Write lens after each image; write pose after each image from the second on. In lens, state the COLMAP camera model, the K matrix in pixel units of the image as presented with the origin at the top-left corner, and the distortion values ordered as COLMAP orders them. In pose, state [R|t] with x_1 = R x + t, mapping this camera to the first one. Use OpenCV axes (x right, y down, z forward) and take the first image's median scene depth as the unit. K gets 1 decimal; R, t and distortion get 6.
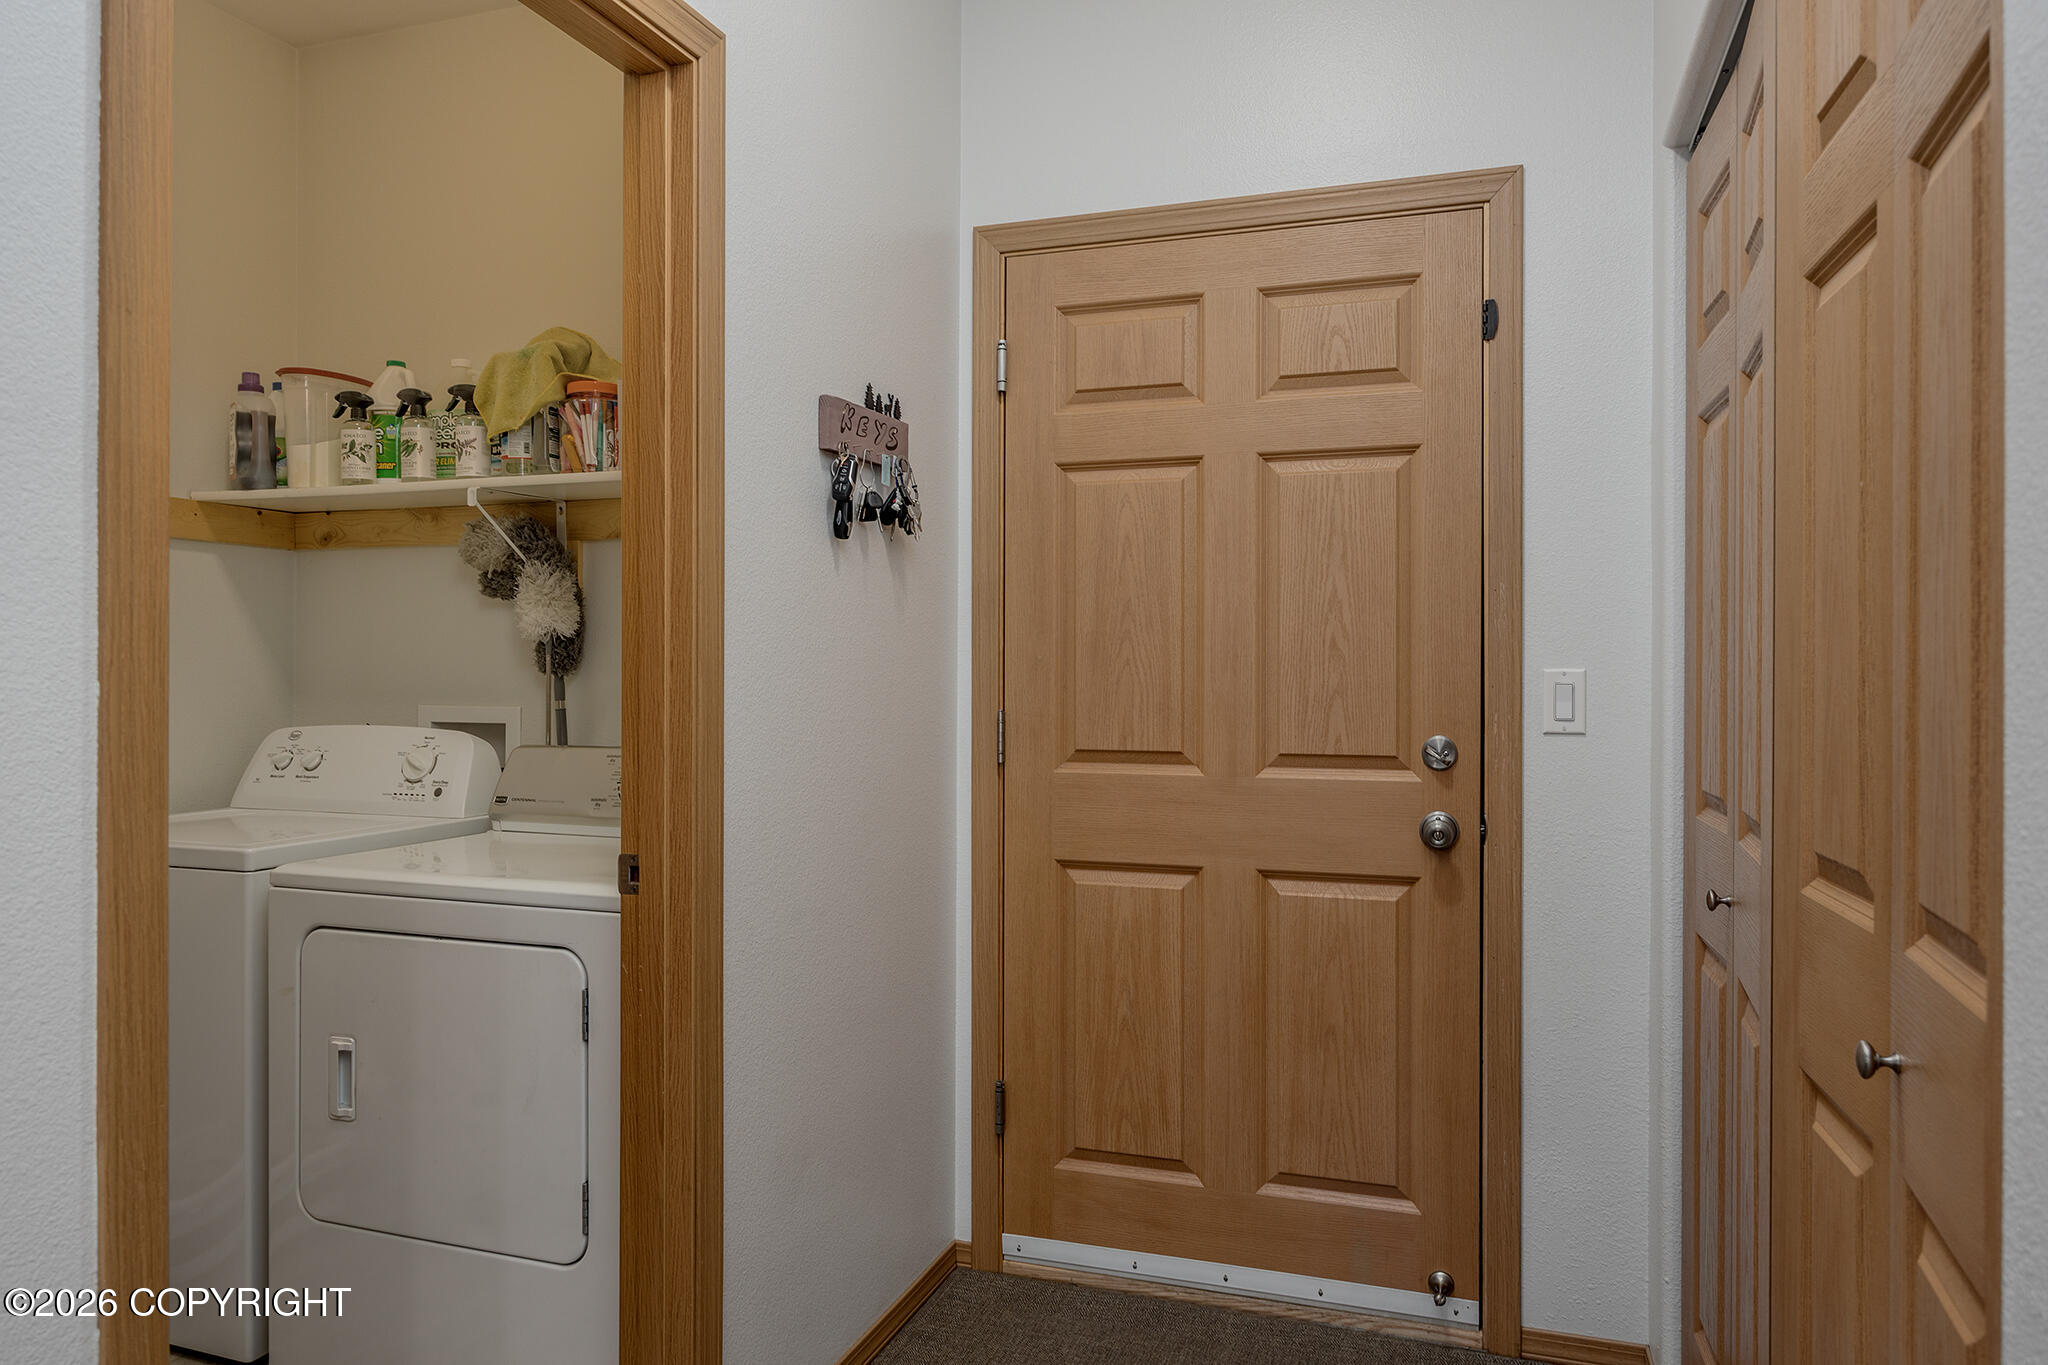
lens RADIAL K [[1494.1, 0, 1025.4], [0, 1494.1, 597.9], [0, 0, 1]] dist [-0.005896, -0.001963]
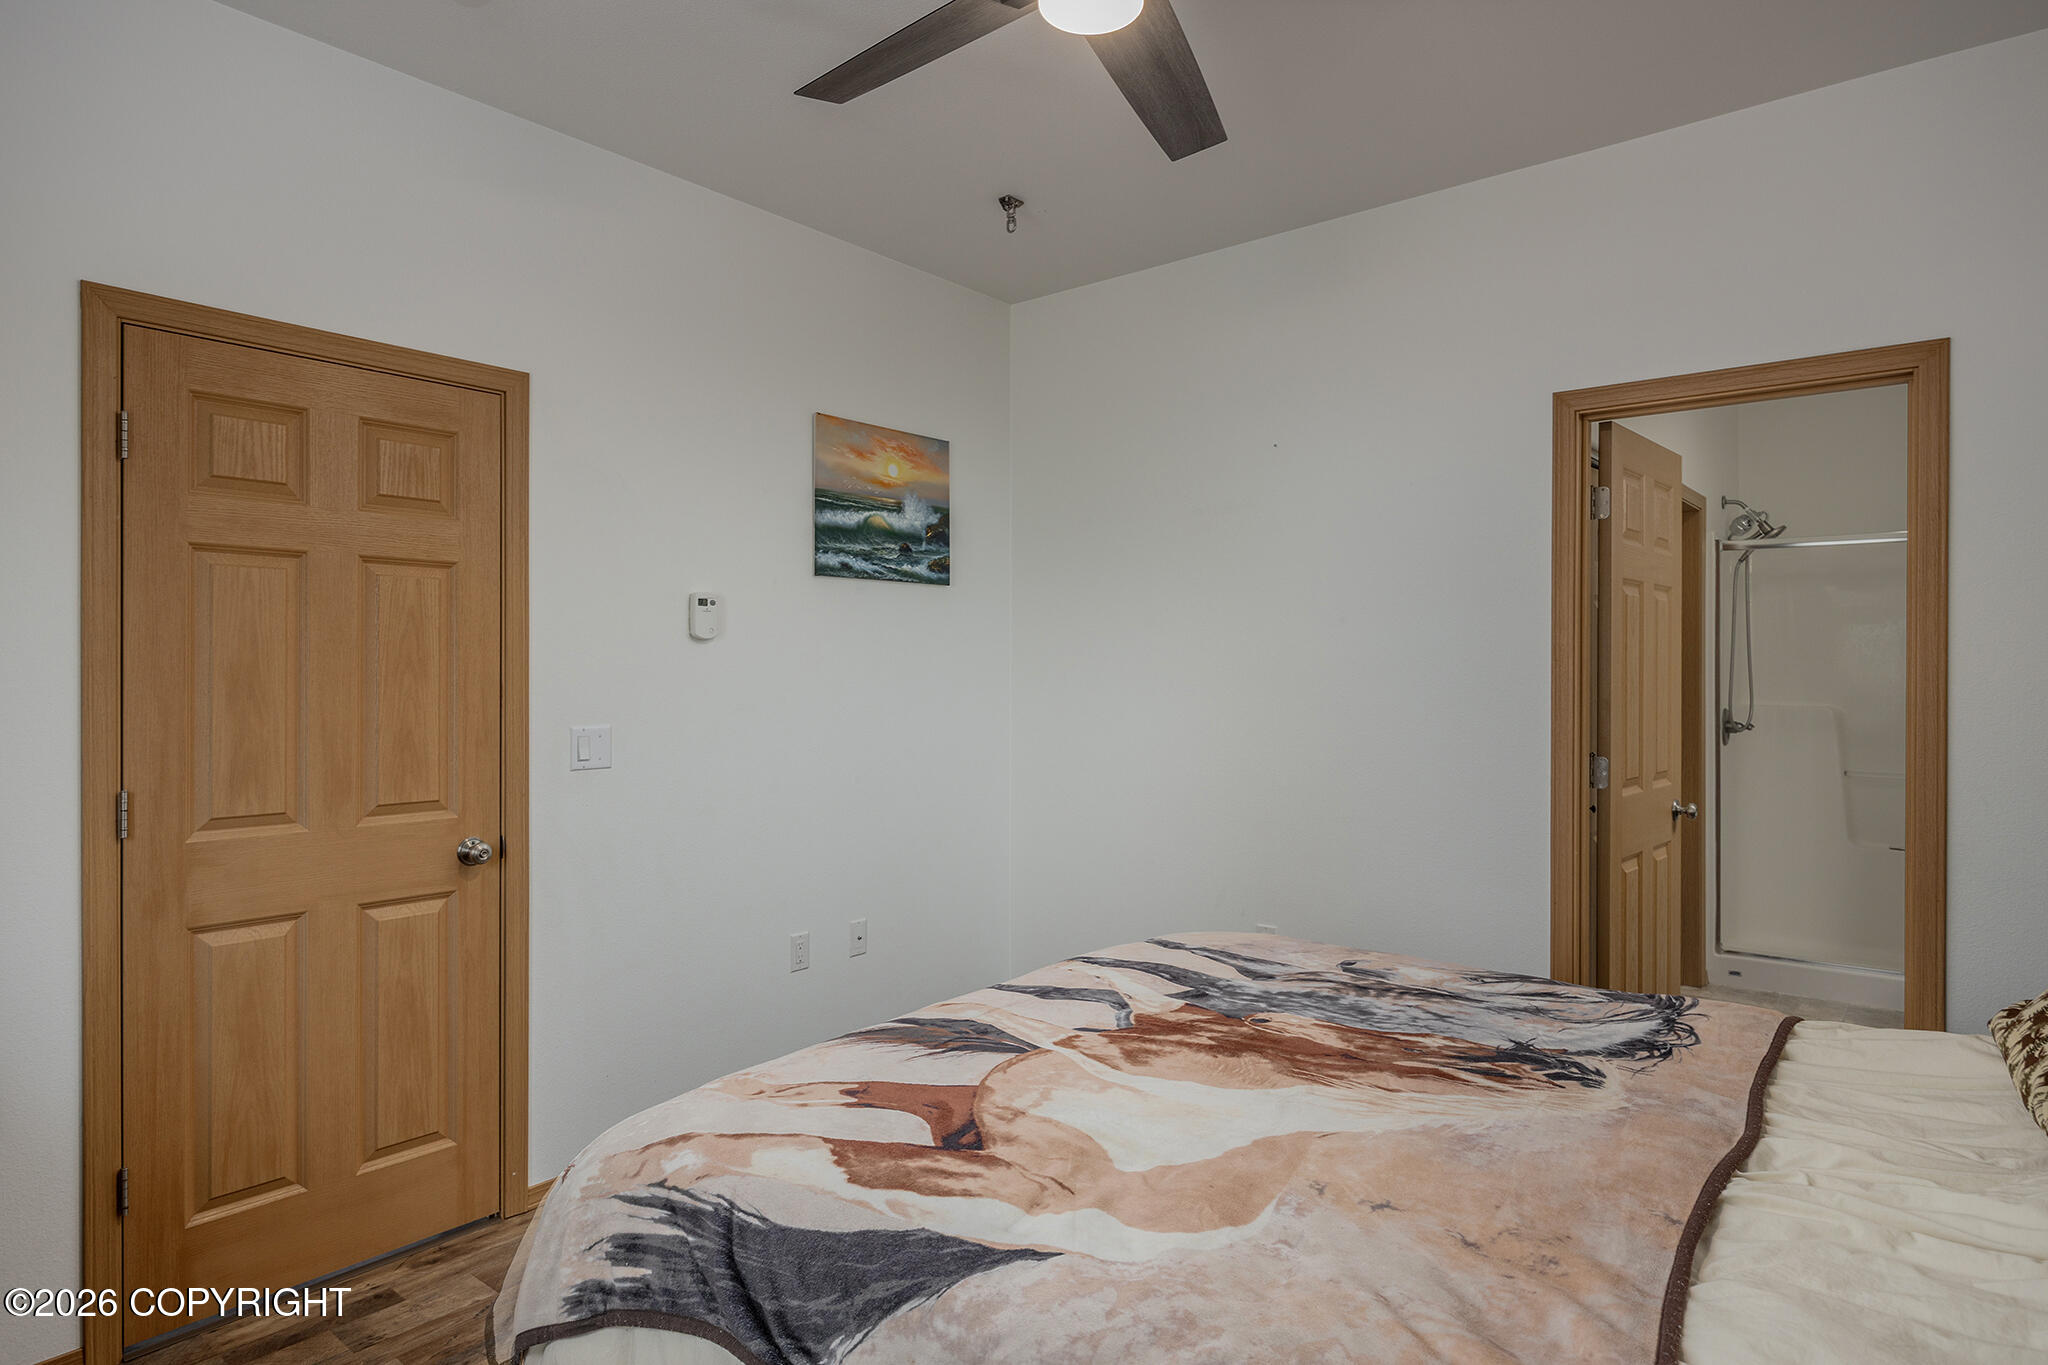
lens RADIAL K [[1133.8, 0, 1024.0], [0, 1133.8, 682.5], [0, 0, 1]] dist [-0.001548, -0.000311]
pose [[0.327305, 0.006960, 0.944893, -0.528608], [-0.005443, 0.999970, -0.005480, 0.007082], [-0.944903, -0.003349, 0.327333, 0.200448]]
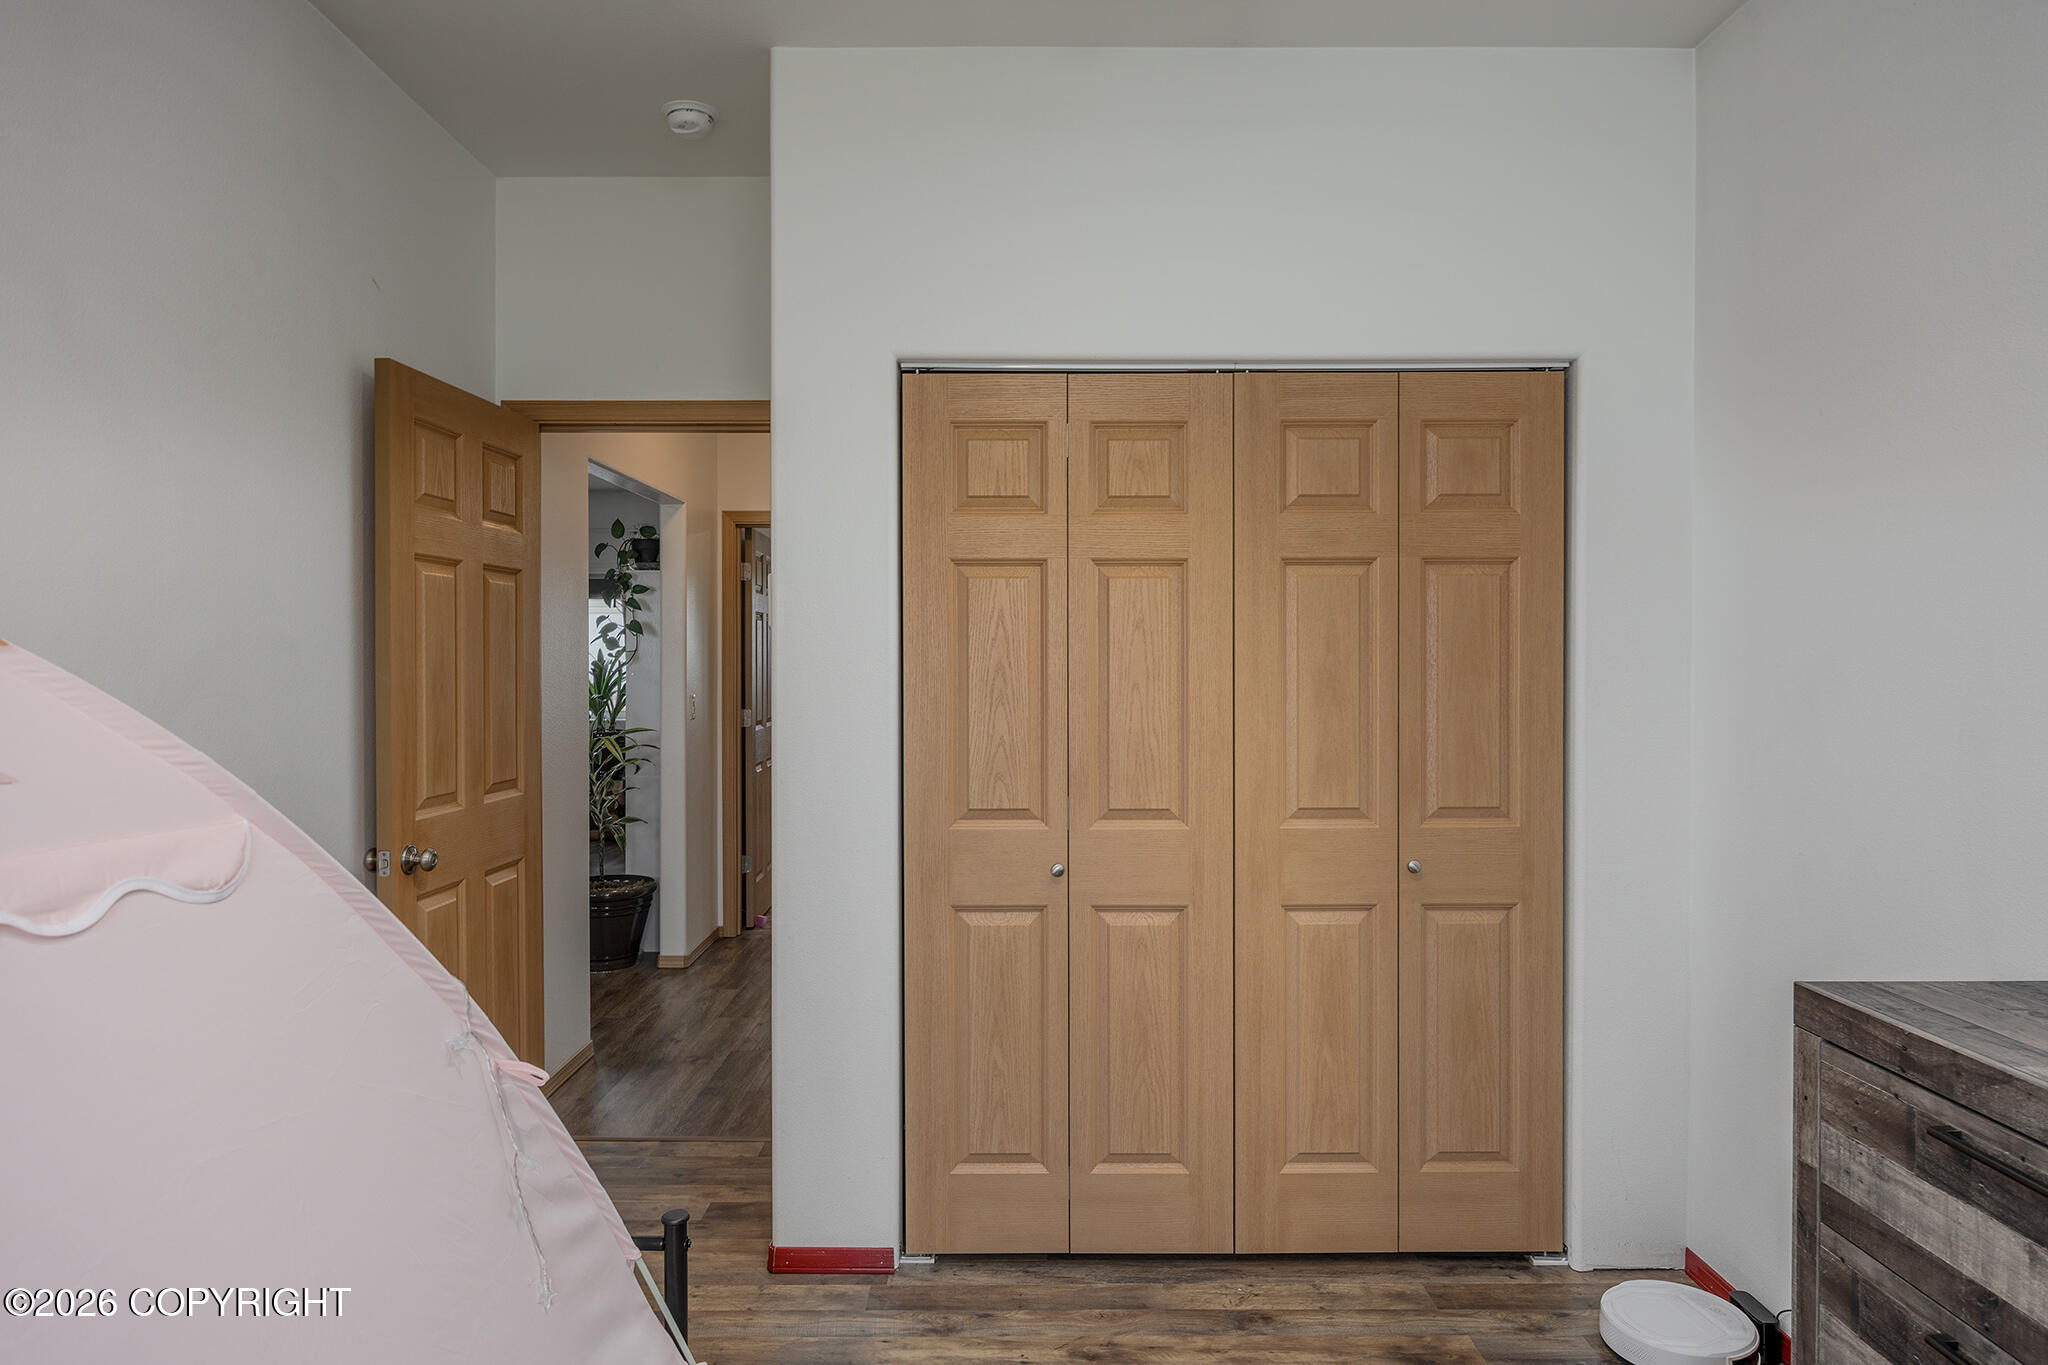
lens RADIAL K [[1229.5, 0, 1135.8], [0, 1229.5, 678.0], [0, 0, 1]] dist [-0.032534, -0.001311]
pose [[0.934338, 0.011861, 0.356190, -0.164340], [-0.011231, 0.999930, -0.003837, 0.002448], [-0.356210, -0.000415, 0.934406, 0.063096]]
